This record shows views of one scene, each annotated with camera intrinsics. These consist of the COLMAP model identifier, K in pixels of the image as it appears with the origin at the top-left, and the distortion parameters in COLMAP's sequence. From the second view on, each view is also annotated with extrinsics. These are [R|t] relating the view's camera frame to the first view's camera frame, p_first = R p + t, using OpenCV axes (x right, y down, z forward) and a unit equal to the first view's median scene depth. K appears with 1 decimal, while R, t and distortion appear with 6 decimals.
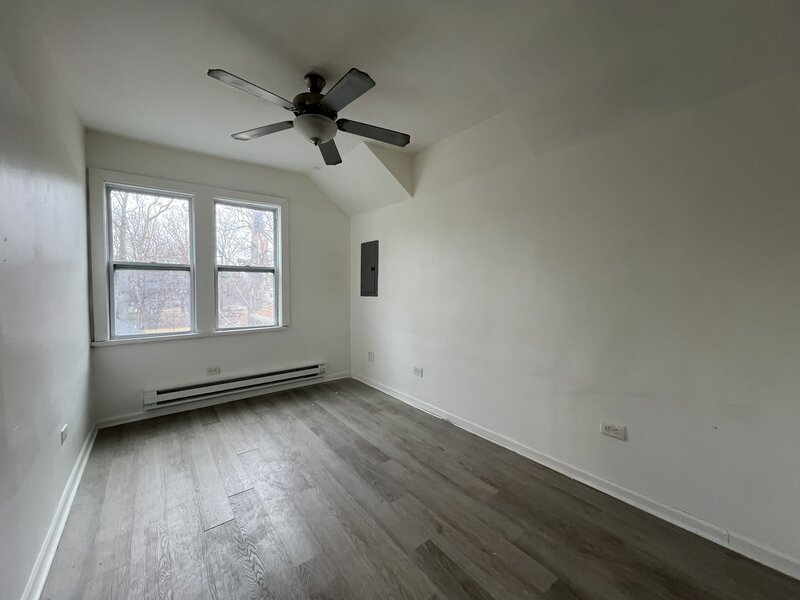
lens RADIAL K [[318.7, 0, 402.2], [0, 318.7, 298.8], [0, 0, 1]] dist [-0.002807, 0.000048]
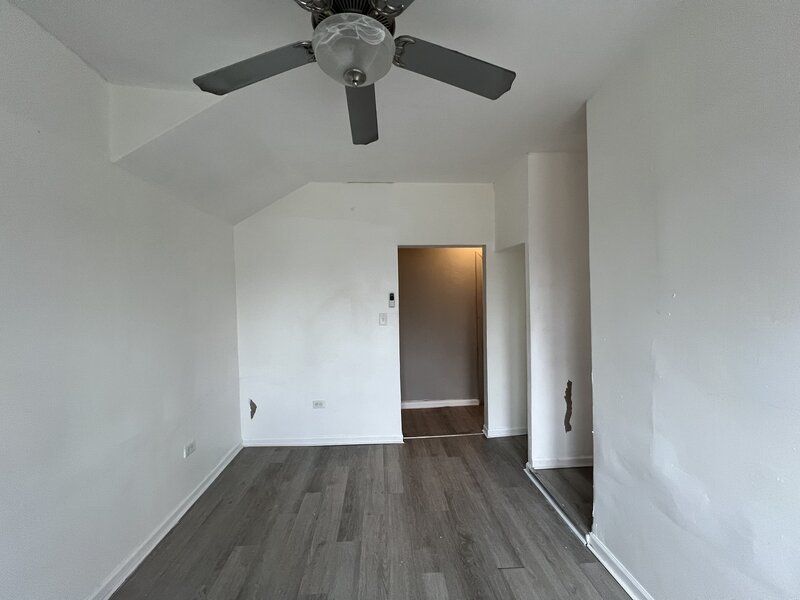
lens RADIAL K [[318.7, 0, 401.1], [0, 318.7, 299.5], [0, 0, 1]] dist [-0.002807, 0.000048]
pose [[-0.829139, 0.009264, 0.558966, -0.676632], [0.037383, 0.998544, 0.038902, -0.161031], [-0.557792, 0.053151, -0.828277, 1.548357]]
